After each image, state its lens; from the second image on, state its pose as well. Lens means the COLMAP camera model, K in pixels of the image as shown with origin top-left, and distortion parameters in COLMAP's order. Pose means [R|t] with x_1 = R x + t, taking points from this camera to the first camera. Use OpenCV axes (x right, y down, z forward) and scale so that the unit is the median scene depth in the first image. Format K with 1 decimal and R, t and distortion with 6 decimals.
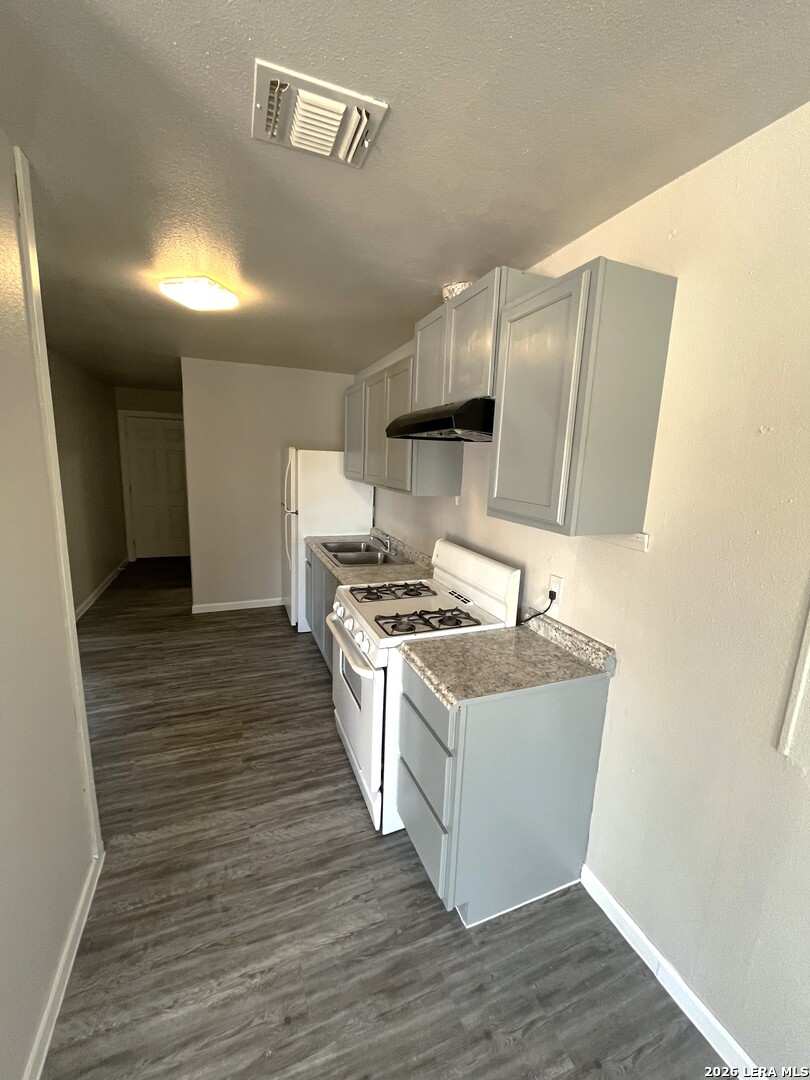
lens RADIAL K [[434.5, 0, 405.0], [0, 434.5, 540.0], [0, 0, 1]] dist [0.002287, 0.000153]
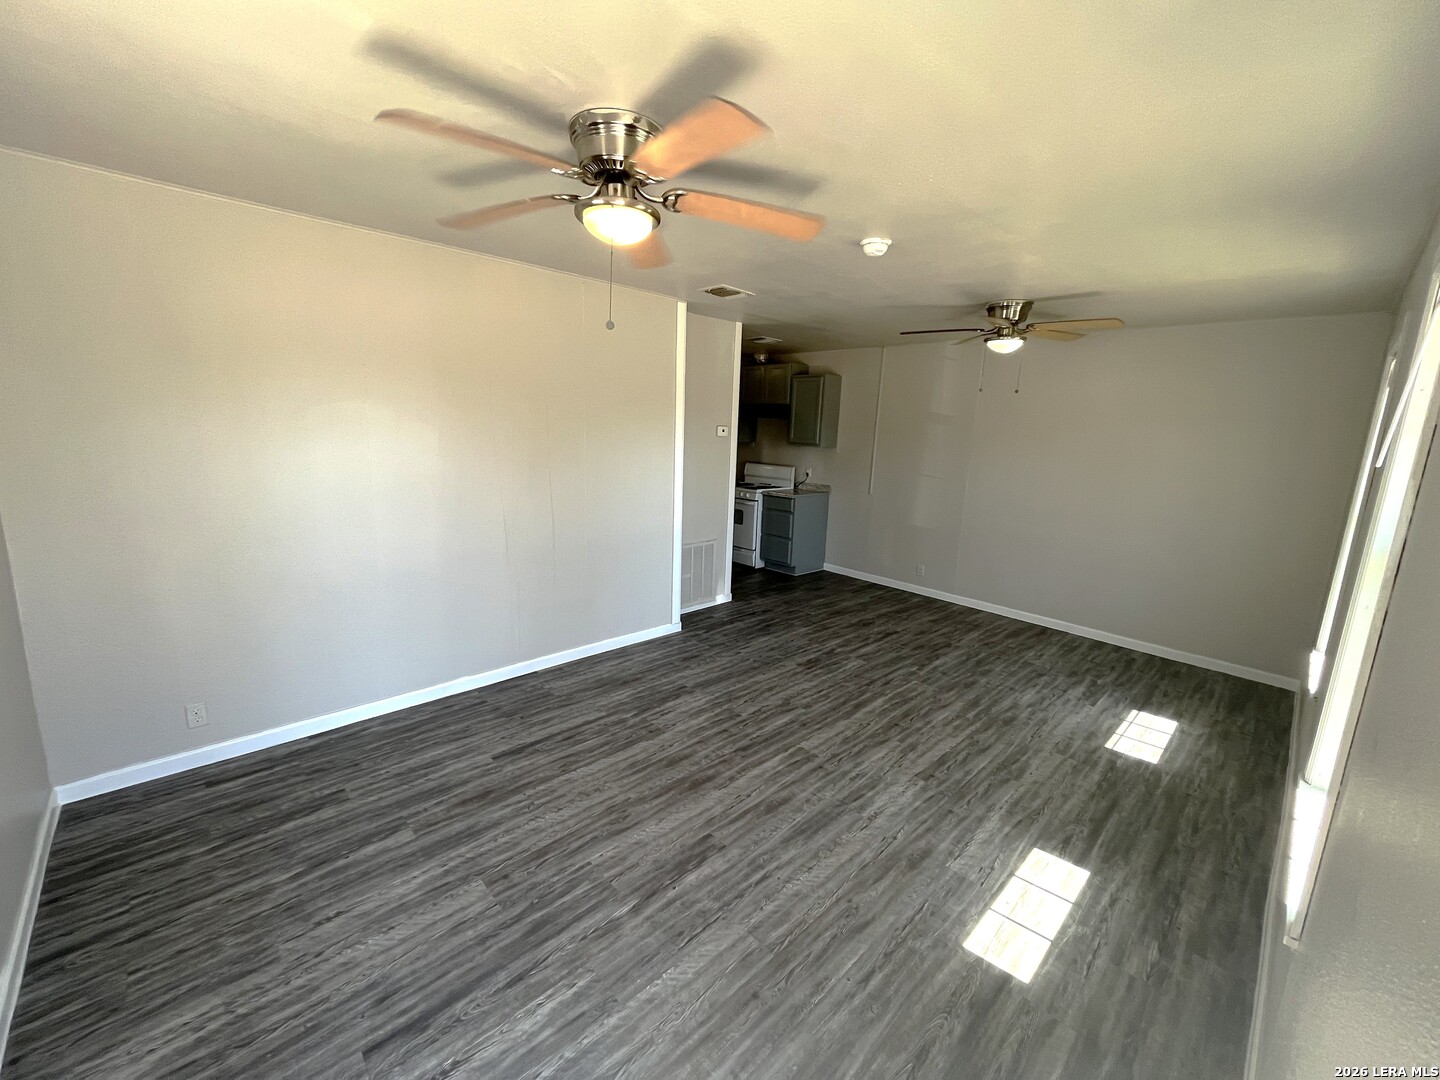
lens RADIAL K [[579.4, 0, 713.8], [0, 579.4, 538.5], [0, 0, 1]] dist [0.002287, 0.000153]
pose [[0.931797, -0.061472, 0.357738, -1.313307], [0.056220, 0.998103, 0.025074, 0.346106], [-0.358601, -0.003252, 0.933485, -1.873029]]
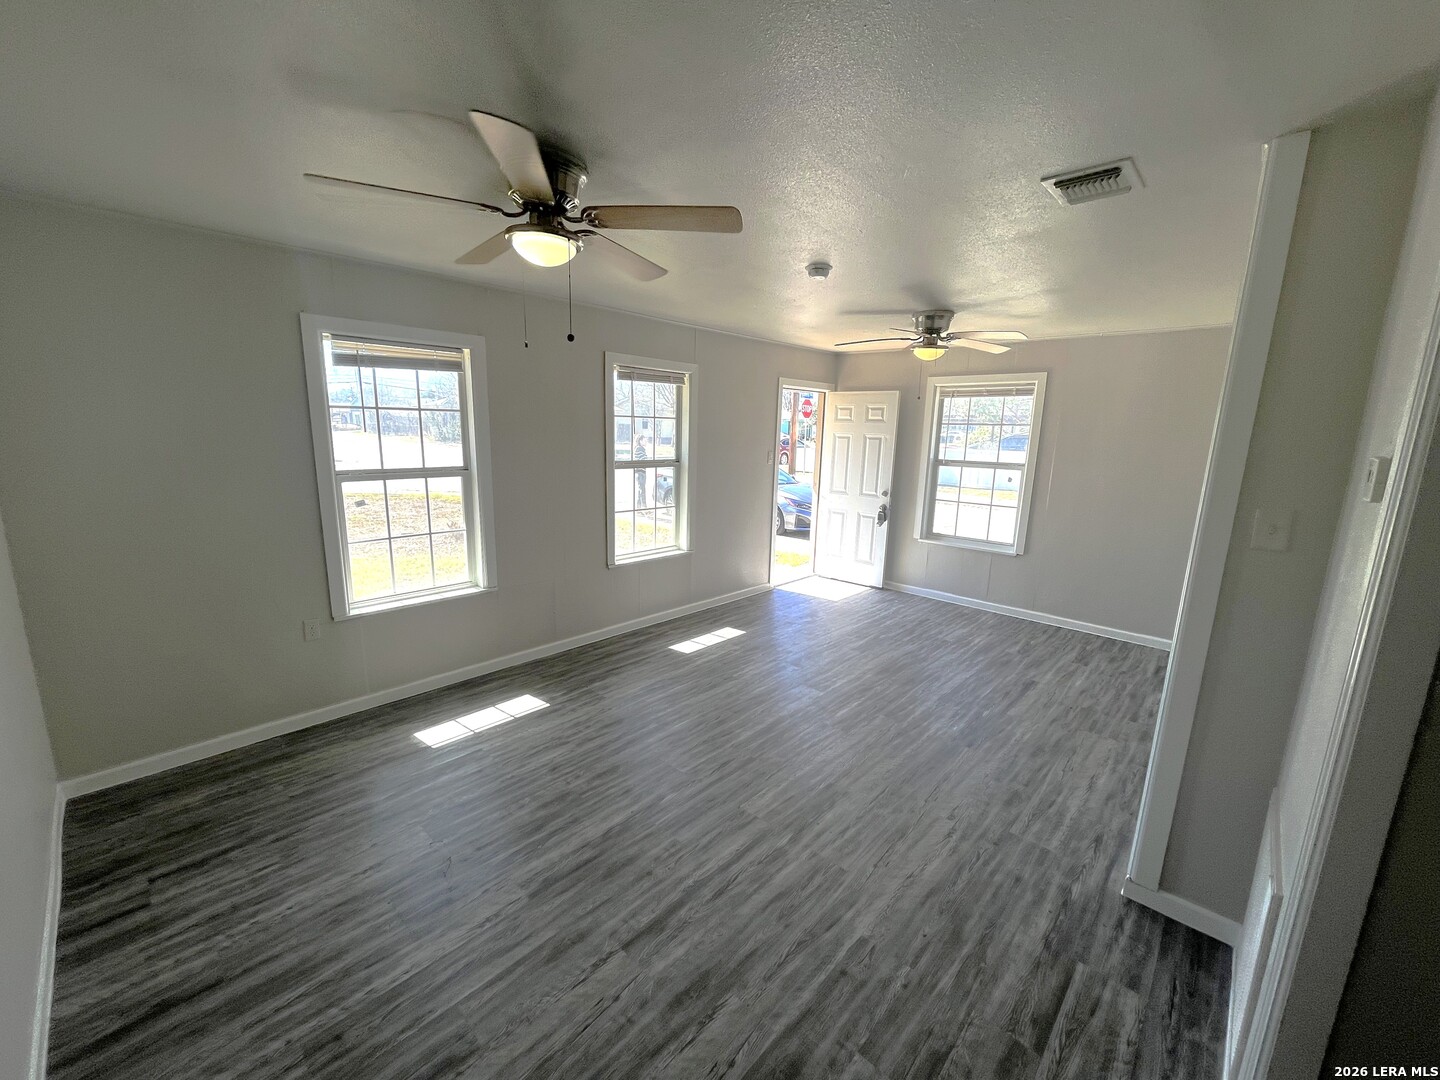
lens RADIAL K [[579.4, 0, 713.8], [0, 579.4, 538.5], [0, 0, 1]] dist [0.002287, 0.000153]
pose [[-0.909803, 0.025064, -0.414283, 0.288714], [-0.129602, 0.931105, 0.340950, -0.060762], [0.394286, 0.363890, -0.843874, 0.430952]]
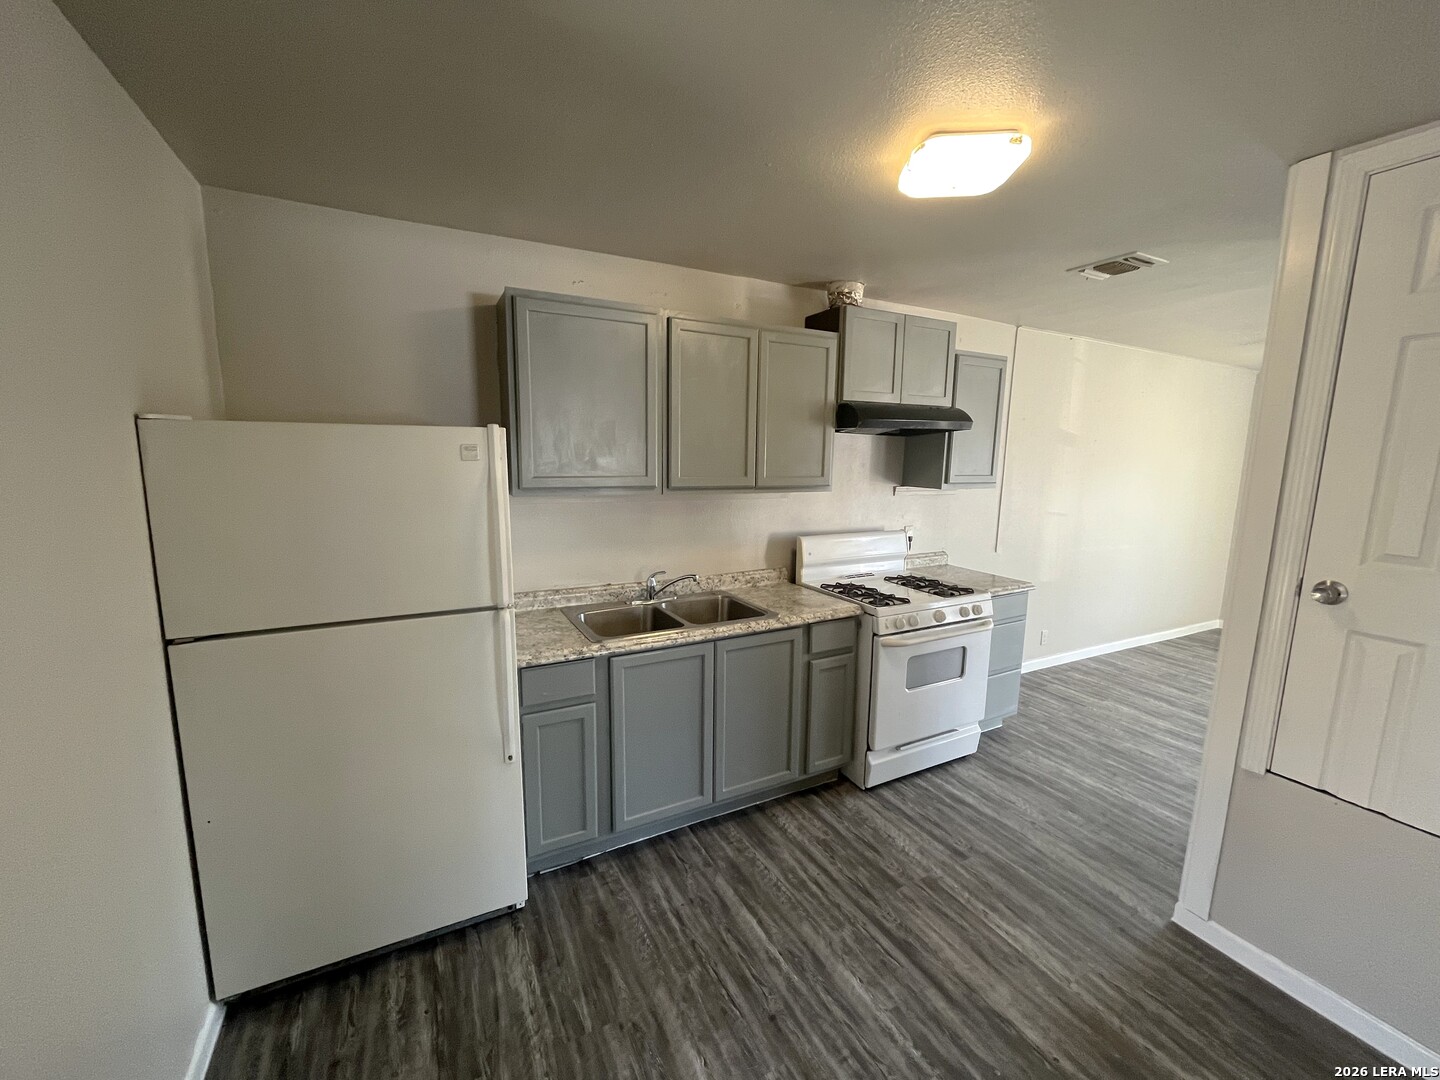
lens RADIAL K [[579.4, 0, 713.8], [0, 579.4, 538.5], [0, 0, 1]] dist [0.002287, 0.000153]
pose [[-0.096194, -0.183960, 0.978215, -1.296726], [0.166509, 0.965950, 0.198028, -0.322976], [-0.981337, 0.181931, -0.062288, 1.488822]]
